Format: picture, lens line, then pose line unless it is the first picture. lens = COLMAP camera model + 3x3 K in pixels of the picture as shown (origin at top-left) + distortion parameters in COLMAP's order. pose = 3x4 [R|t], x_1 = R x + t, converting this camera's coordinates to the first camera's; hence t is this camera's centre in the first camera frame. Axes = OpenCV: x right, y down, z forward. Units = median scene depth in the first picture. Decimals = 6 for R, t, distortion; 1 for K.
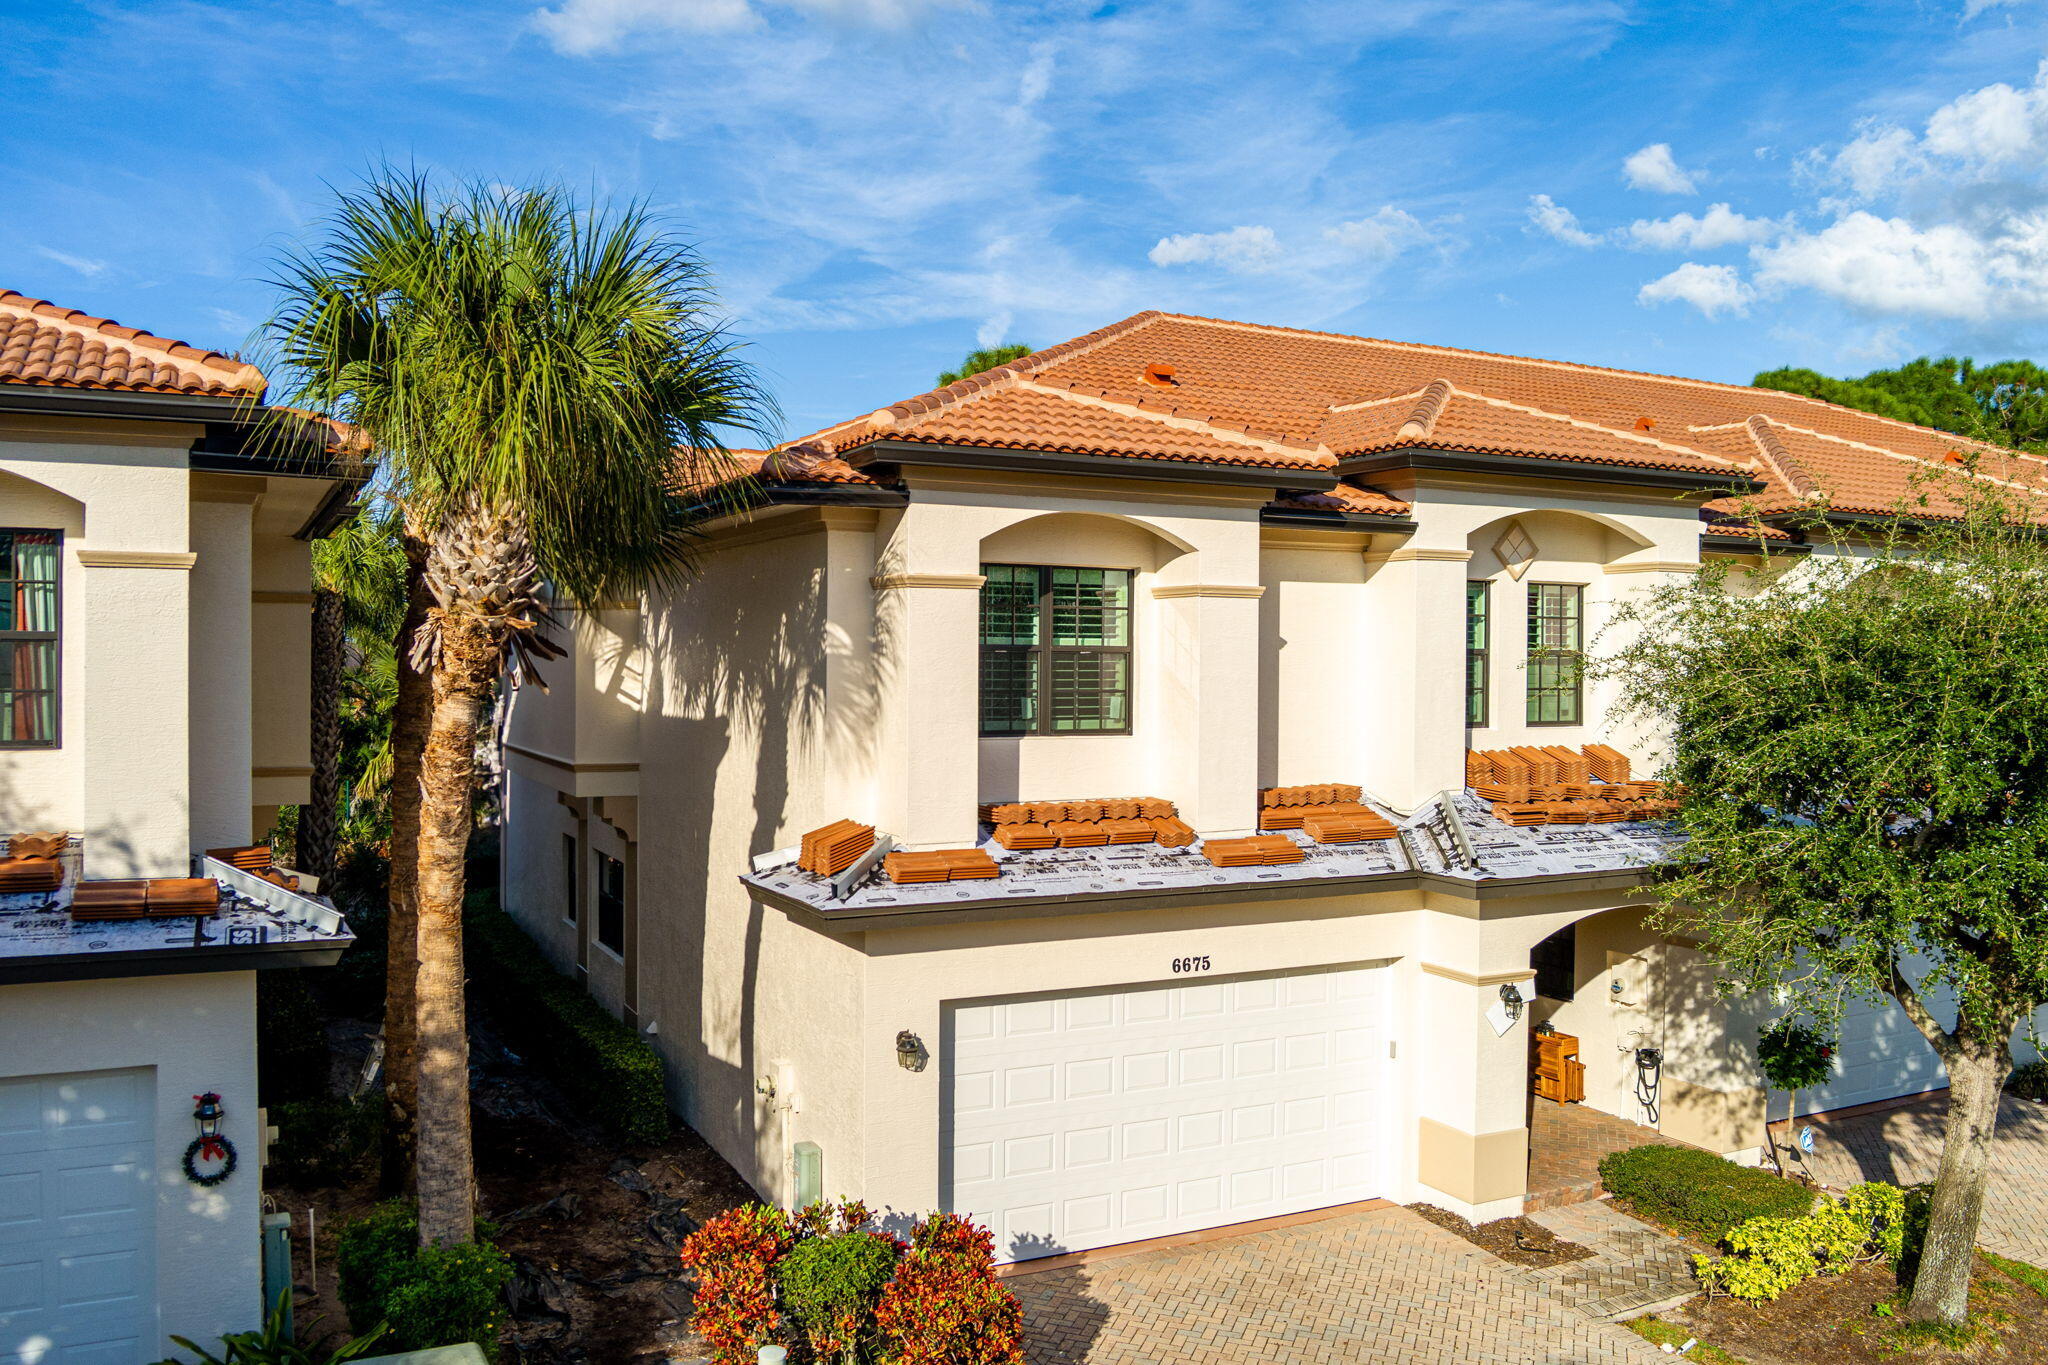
lens RADIAL K [[1657.5, 0, 1025.1], [0, 1657.5, 676.3], [0, 0, 1]] dist [-0.083288, 0.033281]
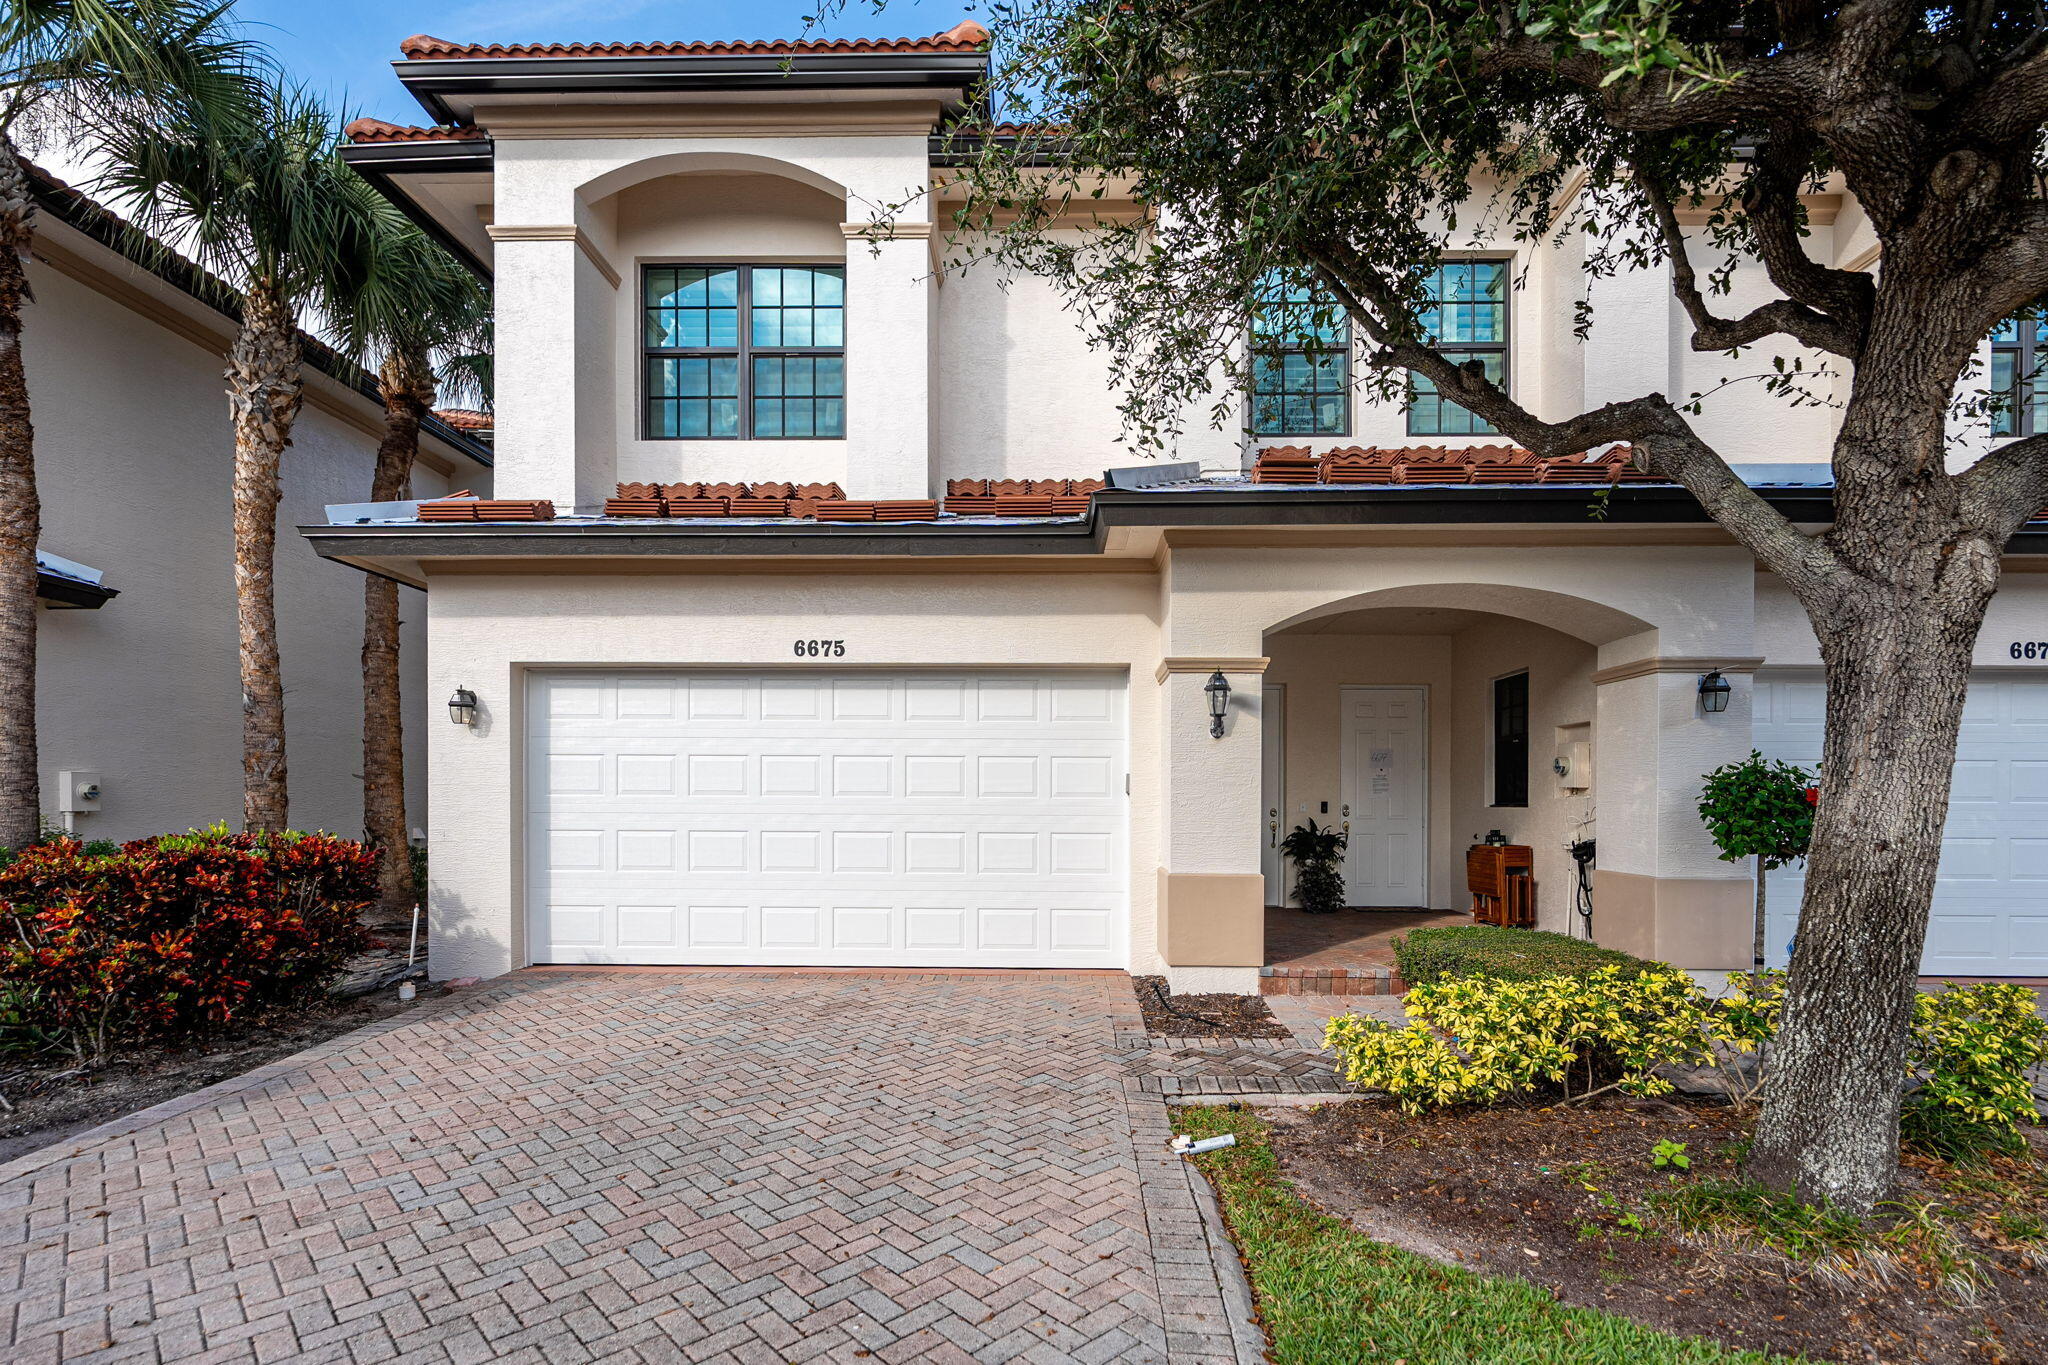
lens RADIAL K [[1005.3, 0, 1036.4], [0, 1005.3, 810.4], [0, 0, 1]] dist [-0.002435, 0.000585]
pose [[0.883671, -0.001626, -0.468106, 0.459040], [-0.000994, 0.999985, -0.005349, 0.266999], [0.468108, 0.005192, 0.883656, 0.590446]]
